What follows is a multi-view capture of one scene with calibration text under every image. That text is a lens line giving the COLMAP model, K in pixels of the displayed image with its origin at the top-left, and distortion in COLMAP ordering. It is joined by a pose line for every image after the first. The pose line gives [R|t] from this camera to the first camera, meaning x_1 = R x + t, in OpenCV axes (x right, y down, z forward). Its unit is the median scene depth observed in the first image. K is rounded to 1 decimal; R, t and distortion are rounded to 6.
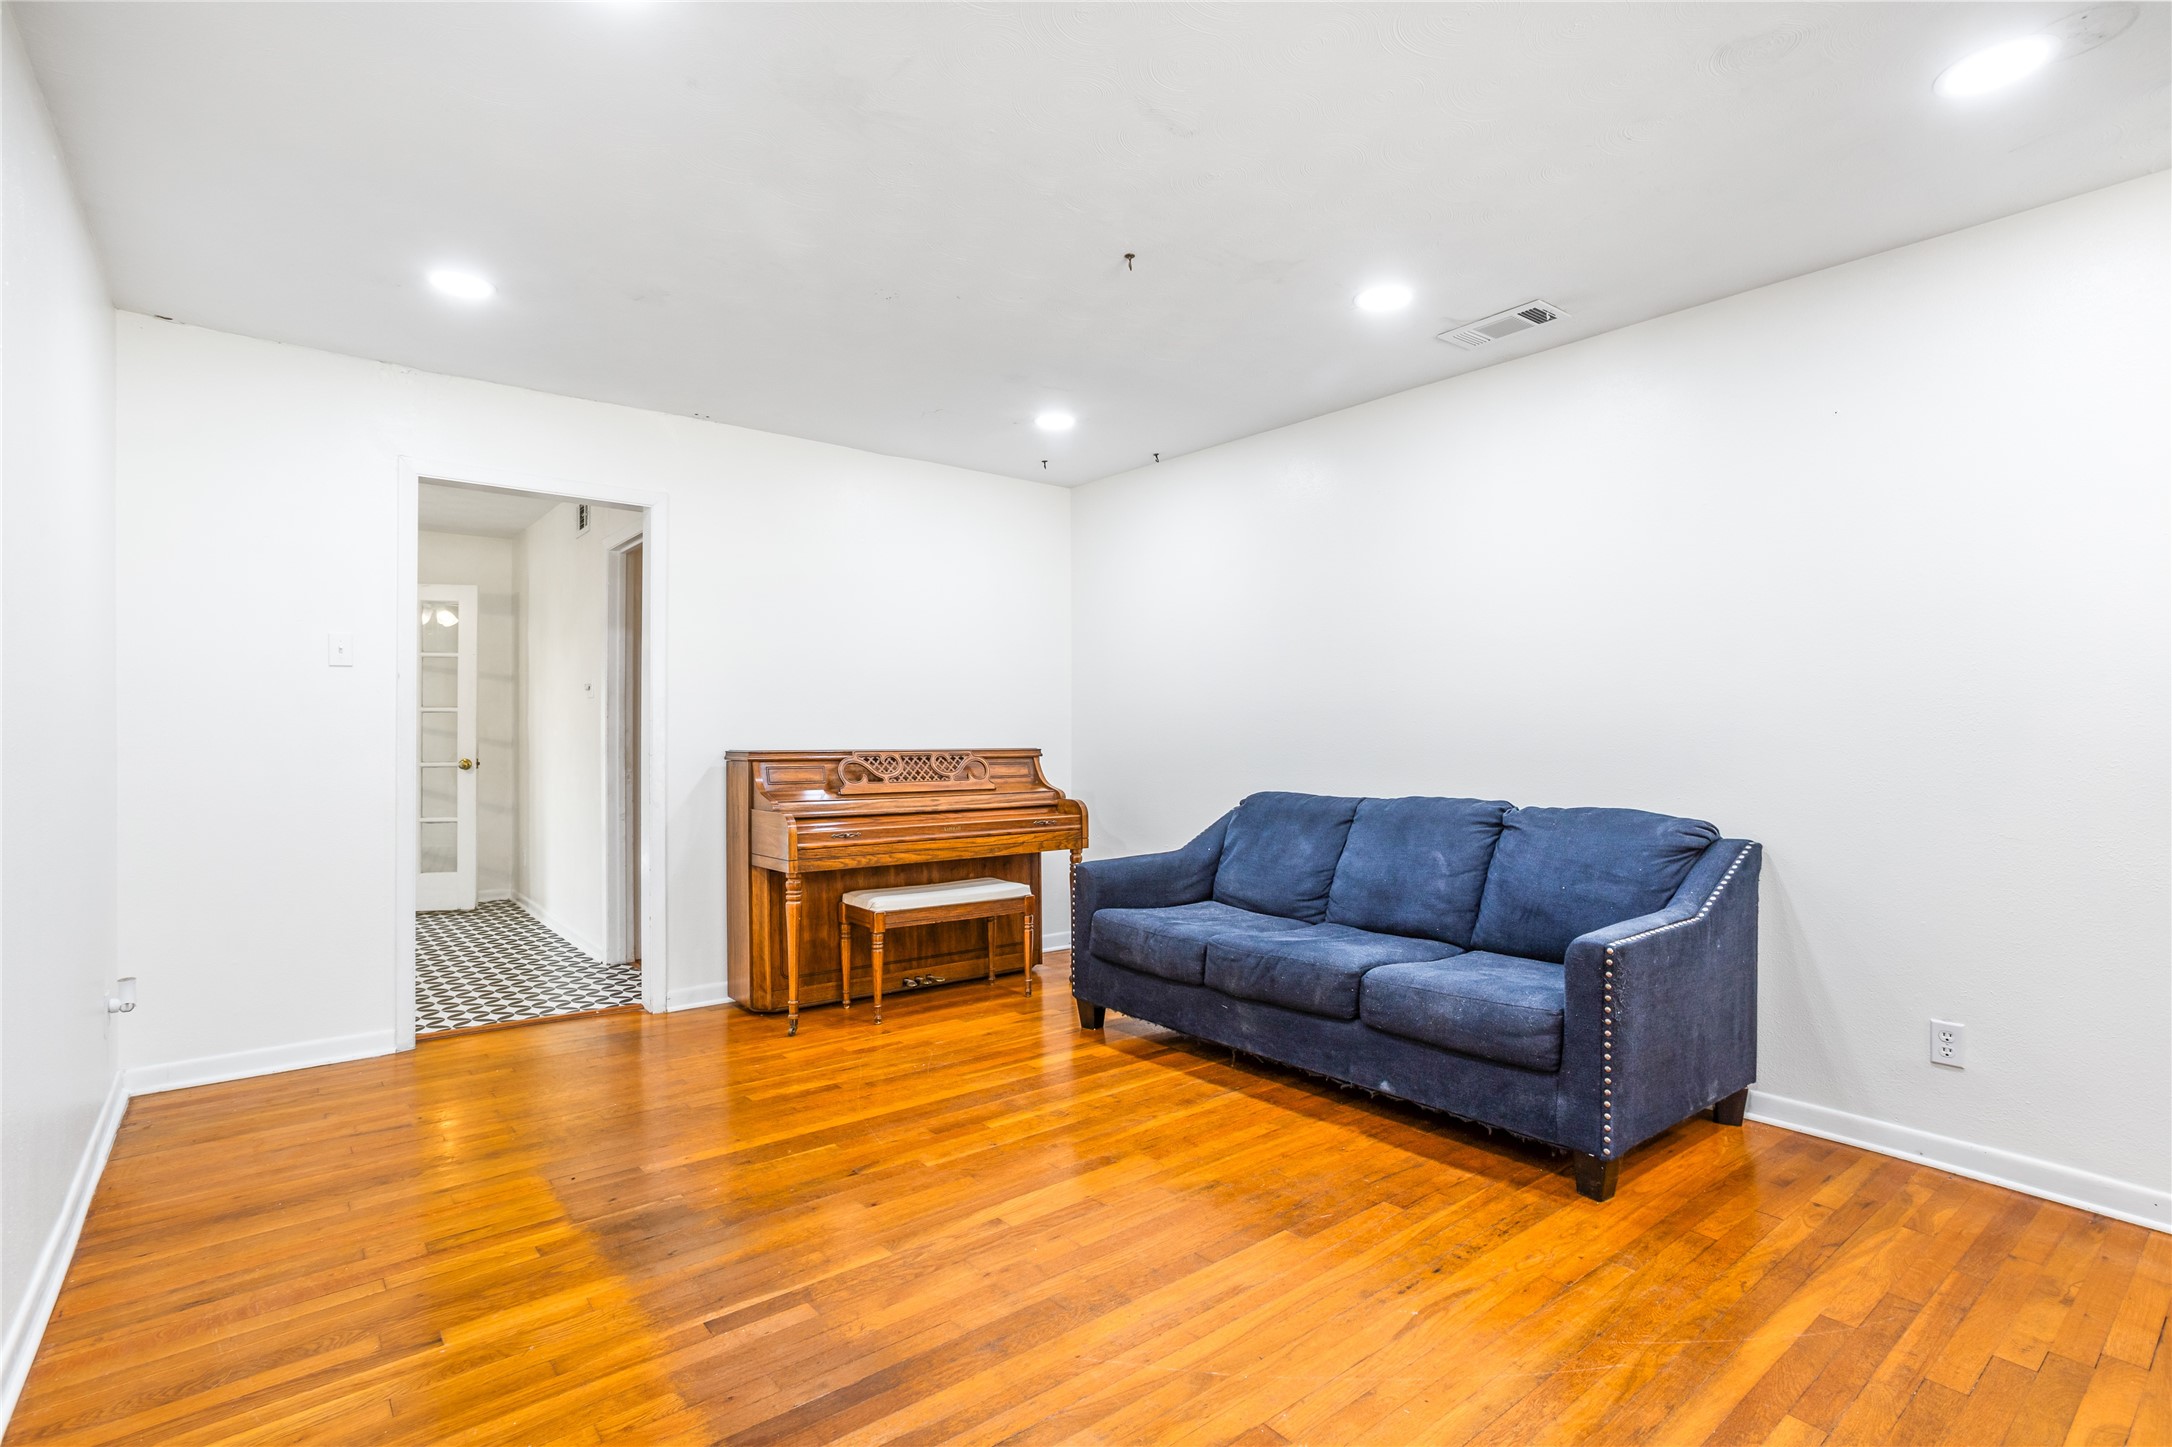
lens RADIAL K [[1025.6, 0, 1086.0], [0, 1025.6, 723.5], [0, 0, 1]] dist [-0.020108, 0.000936]
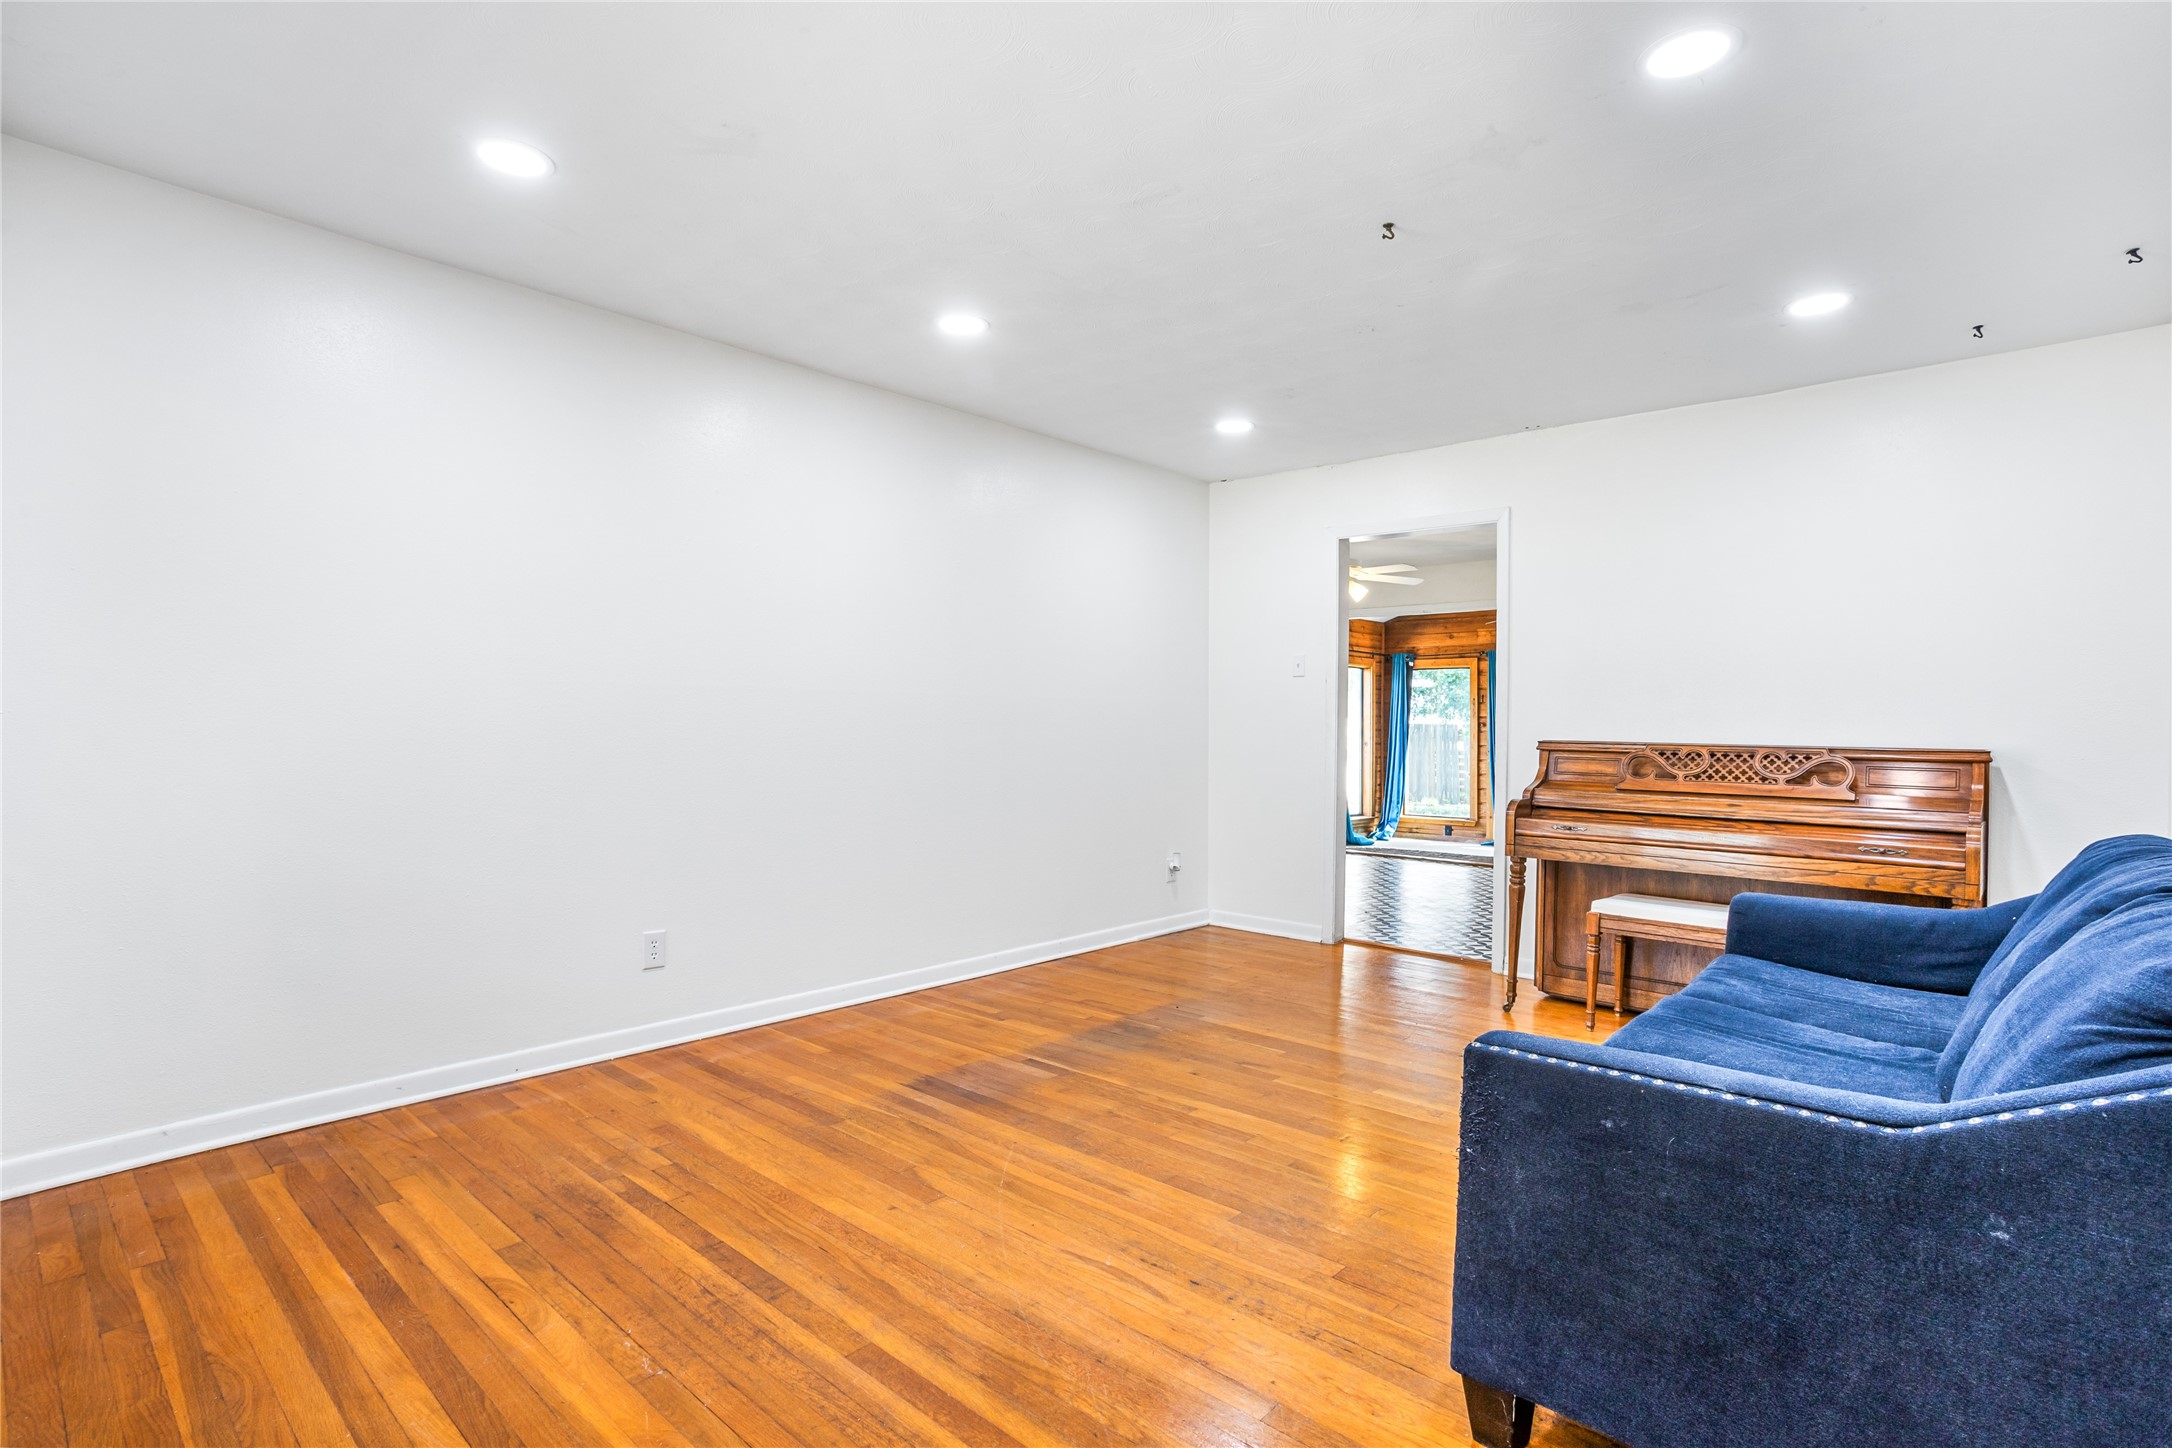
lens RADIAL K [[1025.6, 0, 1086.0], [0, 1025.6, 724.0], [0, 0, 1]] dist [-0.020108, 0.000936]
pose [[0.171978, 0.003821, -0.985093, 0.633700], [0.000416, 0.999992, 0.003951, 0.005236], [0.985101, -0.001089, 0.171975, 0.368195]]
